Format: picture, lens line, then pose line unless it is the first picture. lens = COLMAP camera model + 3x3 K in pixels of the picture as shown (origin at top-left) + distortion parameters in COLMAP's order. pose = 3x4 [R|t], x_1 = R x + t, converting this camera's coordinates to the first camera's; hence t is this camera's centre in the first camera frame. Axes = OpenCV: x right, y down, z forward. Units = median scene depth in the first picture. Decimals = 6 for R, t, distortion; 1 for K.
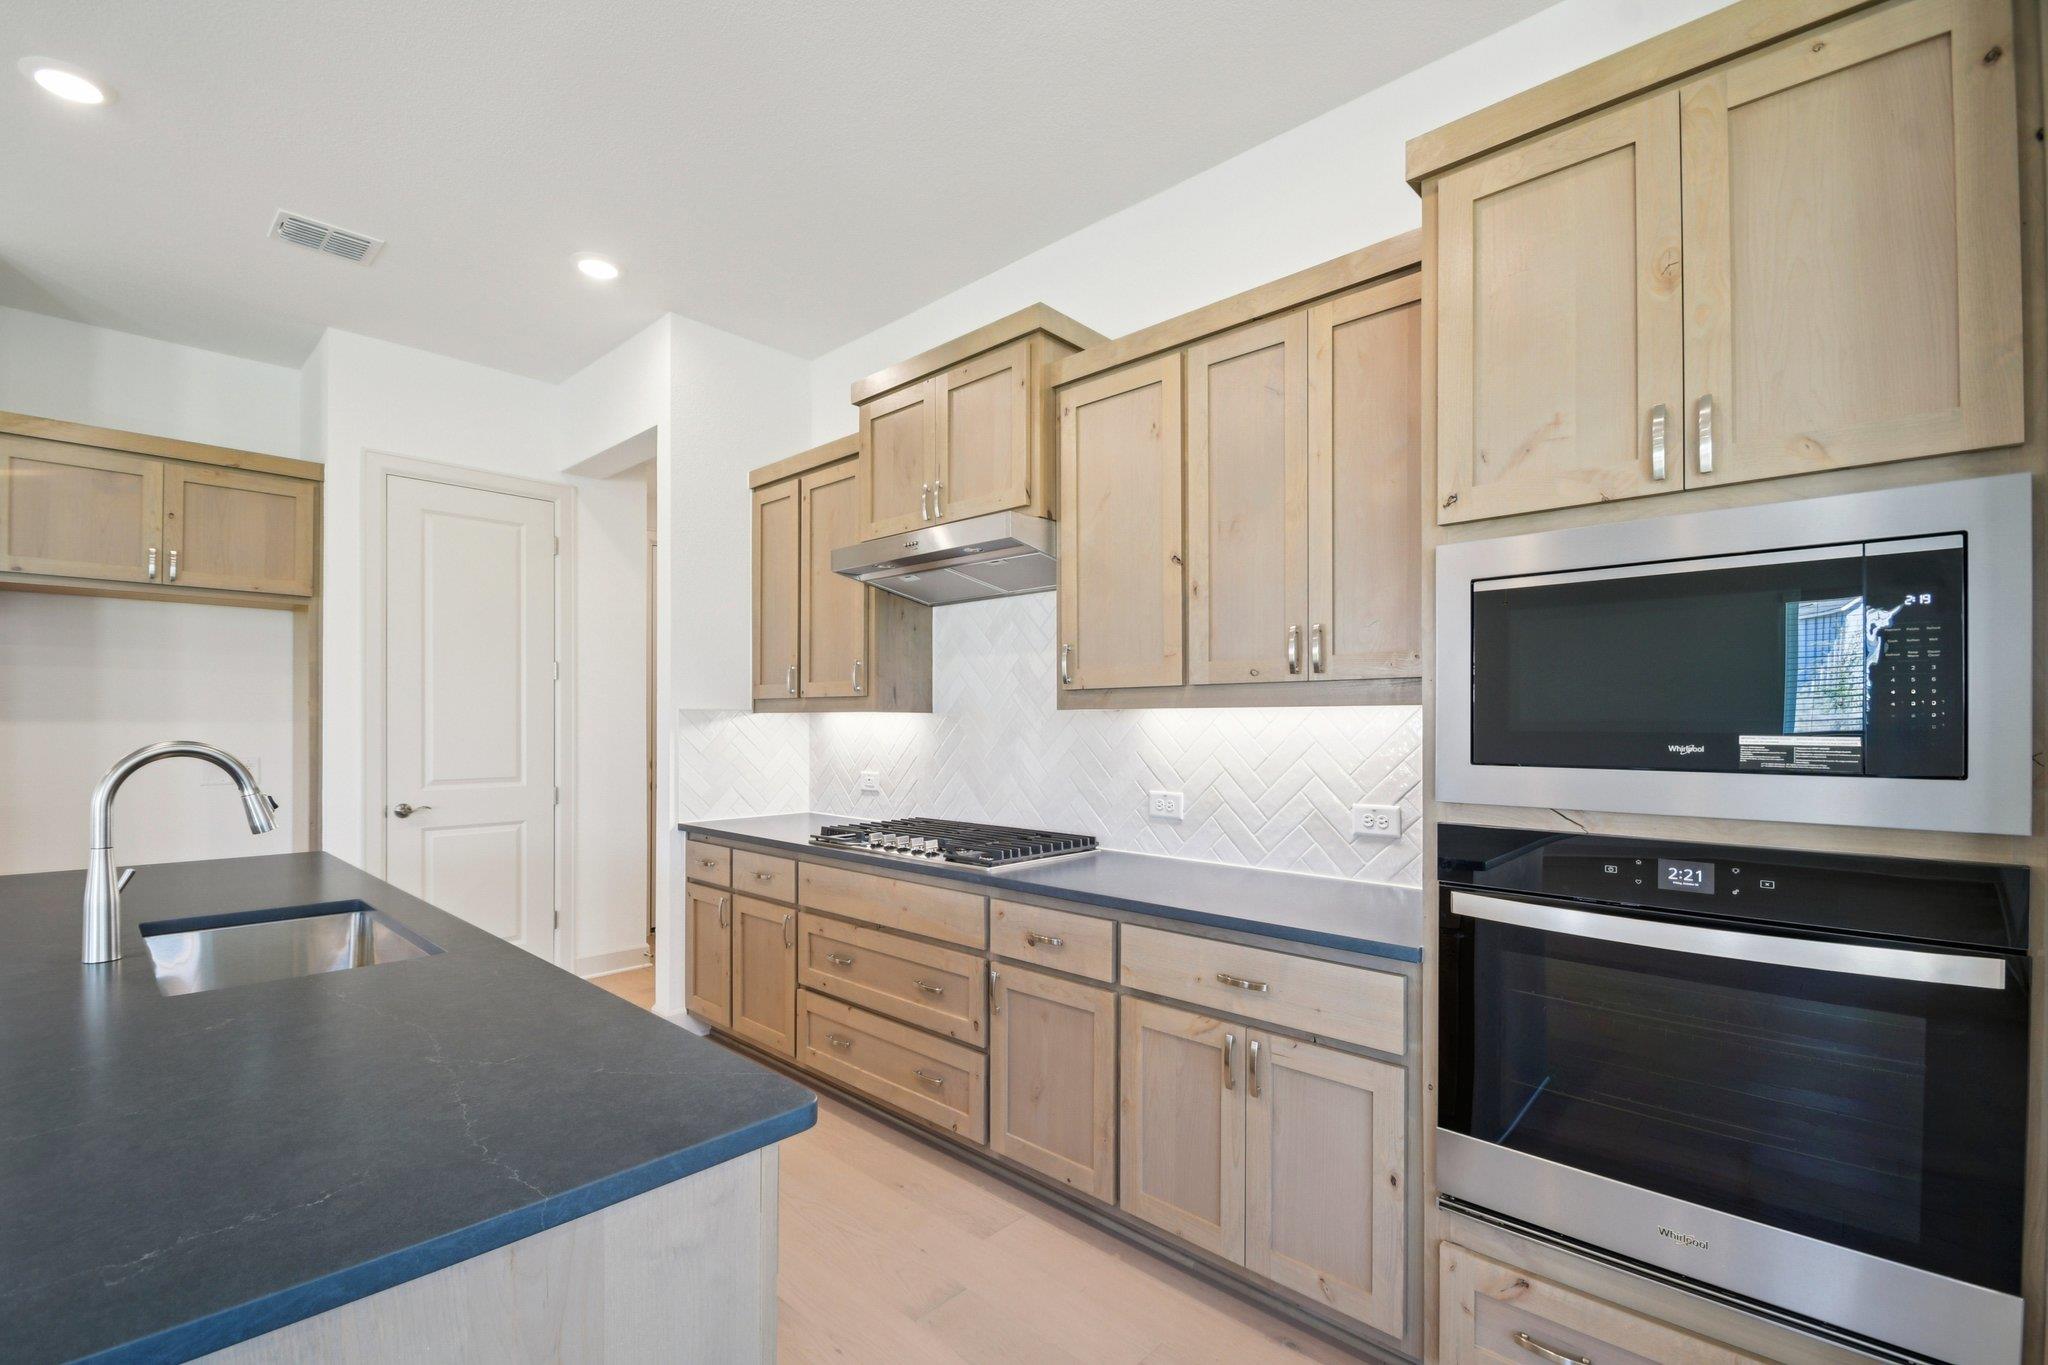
lens RADIAL K [[903.0, 0, 1004.3], [0, 903.0, 723.2], [0, 0, 1]] dist [0.008309, -0.010866]
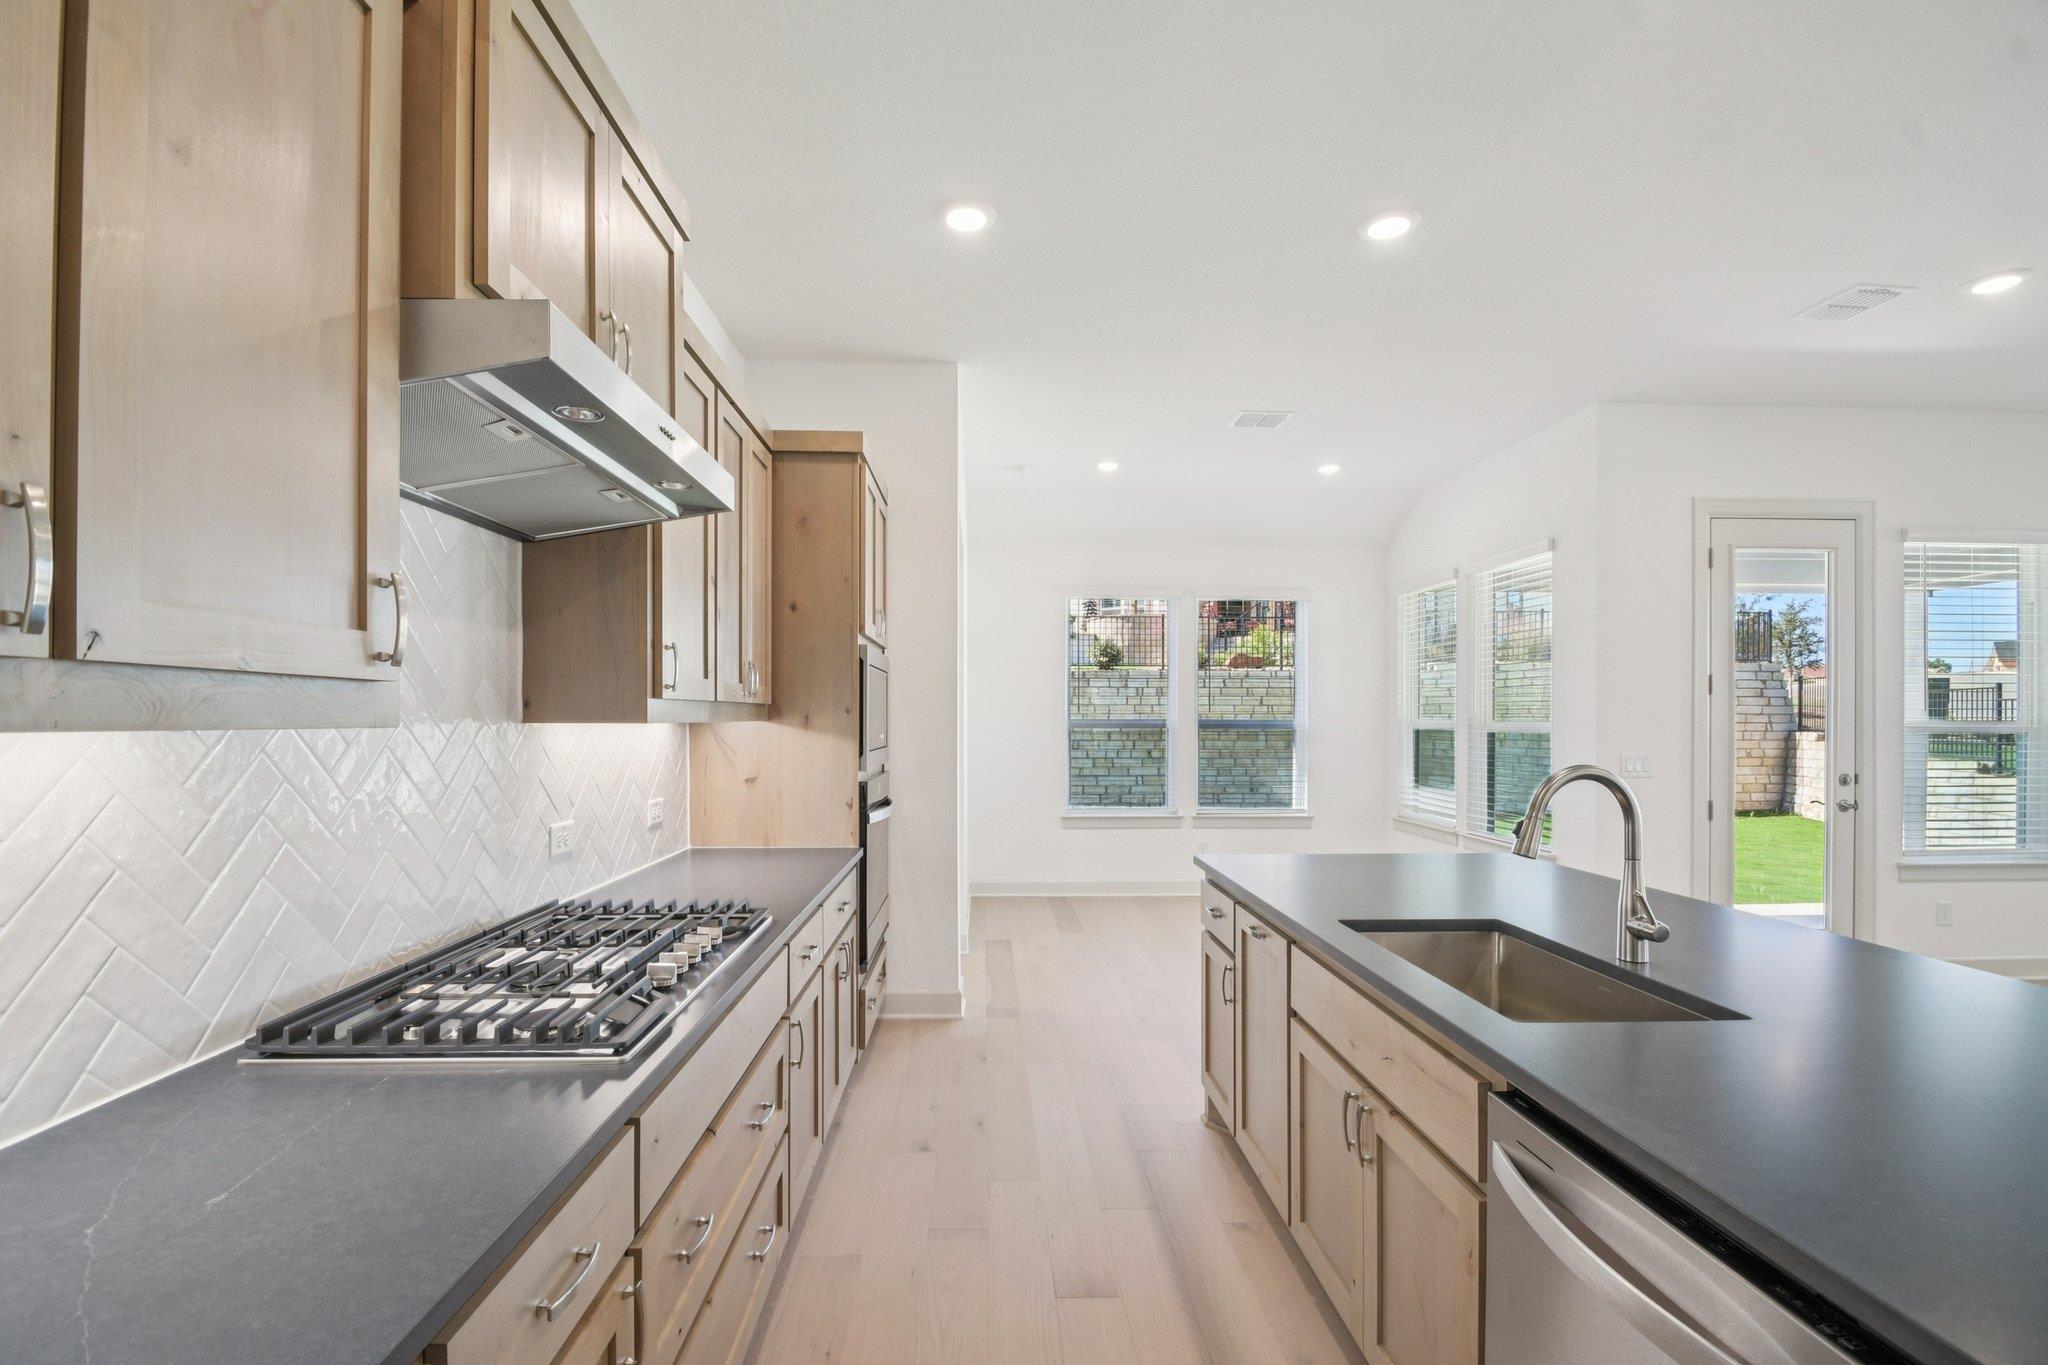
lens RADIAL K [[903.0, 0, 1008.0], [0, 903.0, 717.4], [0, 0, 1]] dist [0.008309, -0.010866]
pose [[-0.707612, -0.001062, 0.706601, -0.804287], [-0.002519, 0.999996, -0.001020, -0.023422], [-0.706597, -0.002502, -0.707612, 1.518224]]
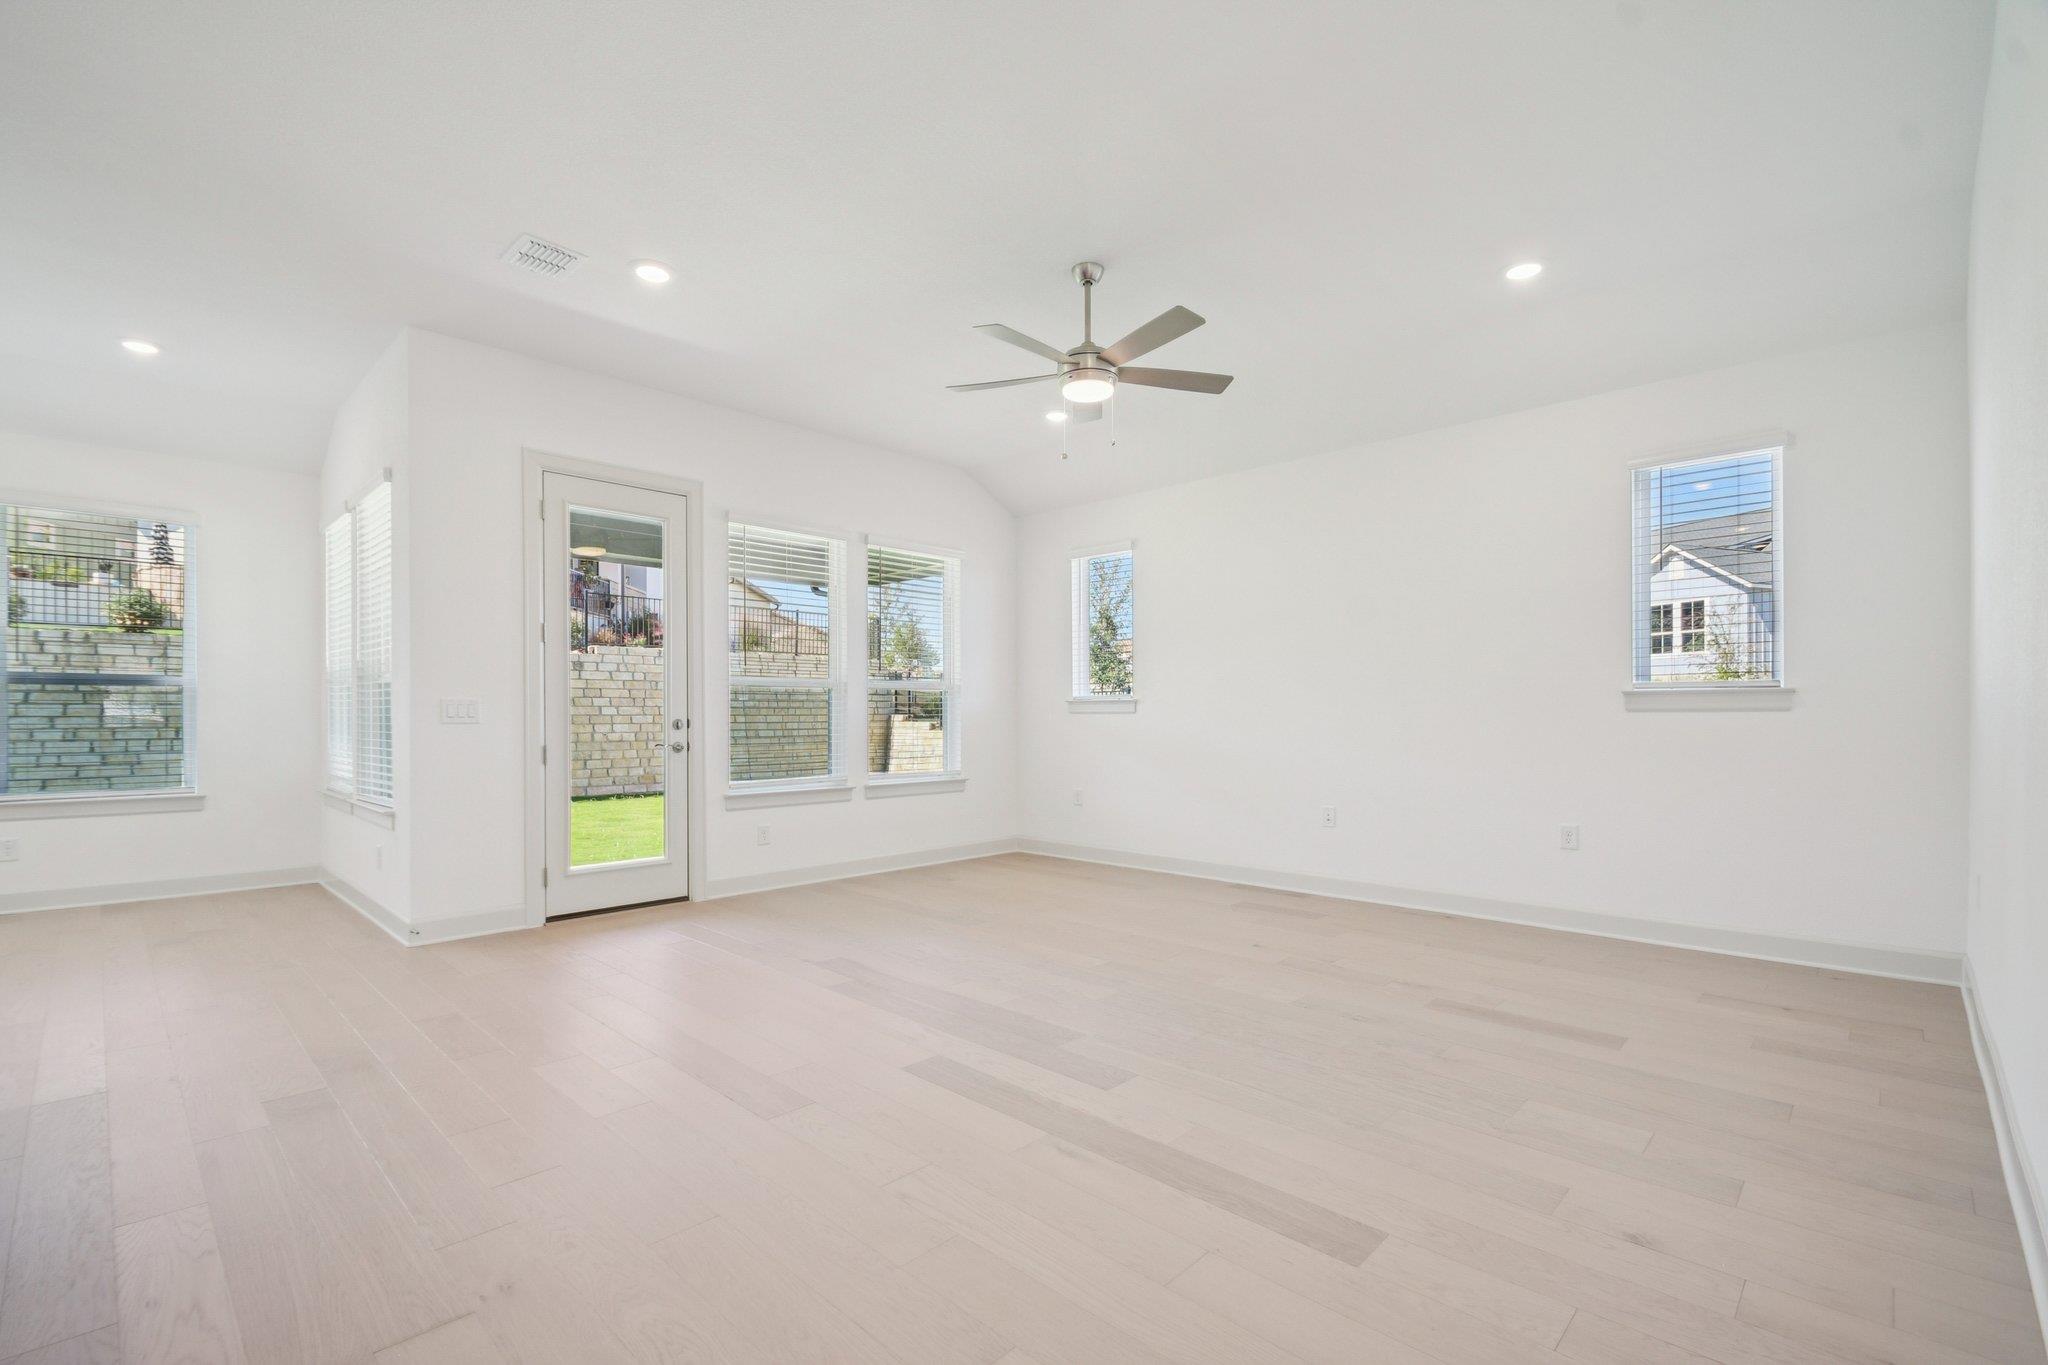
lens RADIAL K [[903.0, 0, 1012.9], [0, 903.0, 715.6], [0, 0, 1]] dist [0.008309, -0.010866]
pose [[-0.999808, 0.000271, 0.019601, -1.568729], [0.000255, 1.000000, -0.000820, 0.085194], [-0.019602, -0.000815, -0.999808, 1.059054]]
